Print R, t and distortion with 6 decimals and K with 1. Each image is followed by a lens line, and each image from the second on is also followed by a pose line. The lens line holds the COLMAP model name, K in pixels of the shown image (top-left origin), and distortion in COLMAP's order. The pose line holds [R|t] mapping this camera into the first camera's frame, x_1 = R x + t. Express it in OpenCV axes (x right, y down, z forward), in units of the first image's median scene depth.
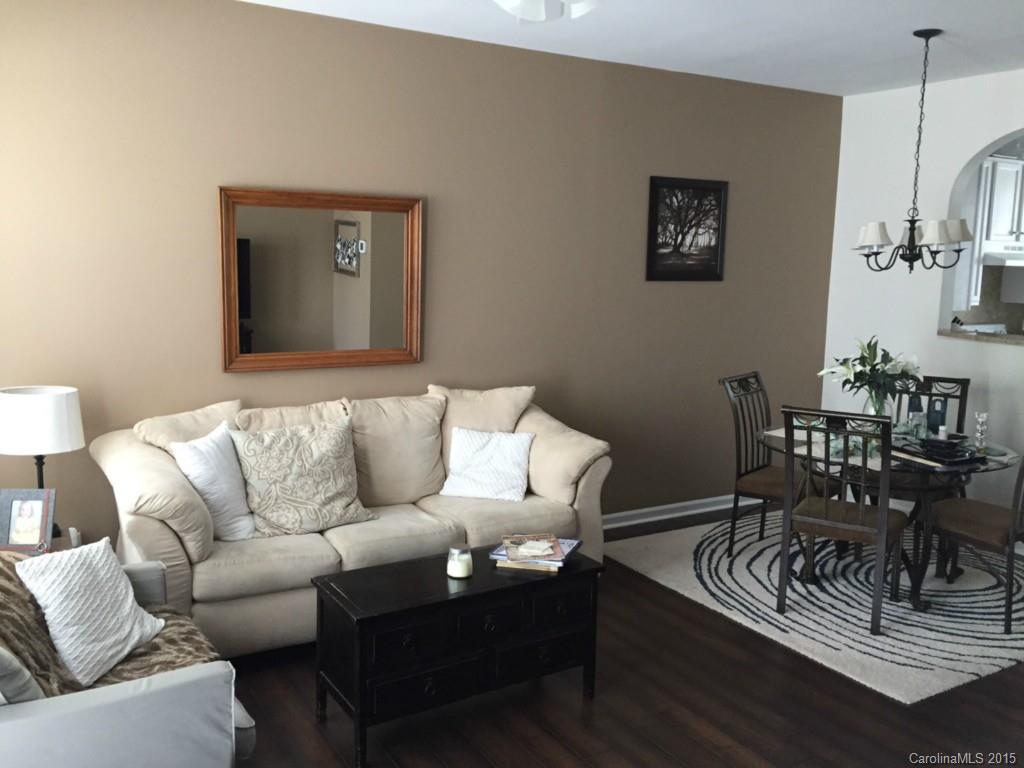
lens RADIAL K [[874.1, 0, 512.0], [0, 874.1, 384.0], [0, 0, 1]] dist [0.079152, -0.113413]
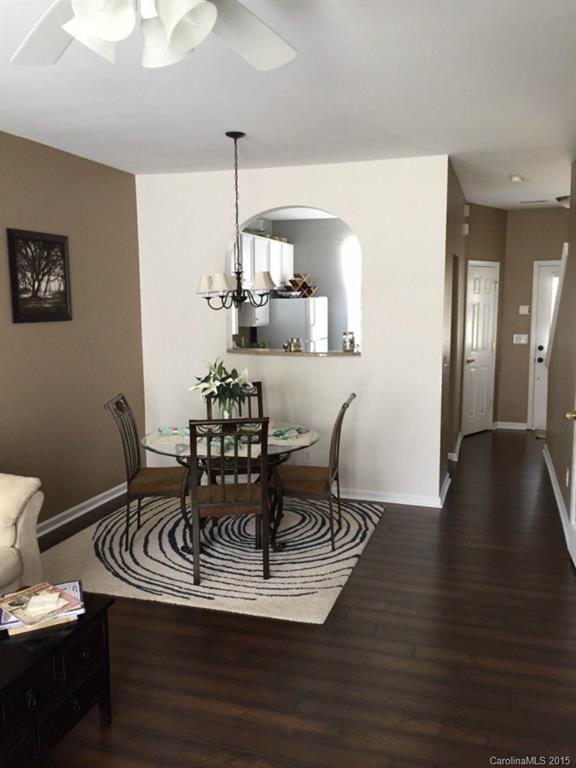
lens RADIAL K [[655.6, 0, 288.0], [0, 655.6, 384.0], [0, 0, 1]] dist [0.079152, -0.113413]
pose [[0.747420, -0.109316, 0.655296, -0.174141], [0.114808, 0.992783, 0.034666, -0.038724], [-0.654356, 0.049323, 0.754576, 0.187606]]
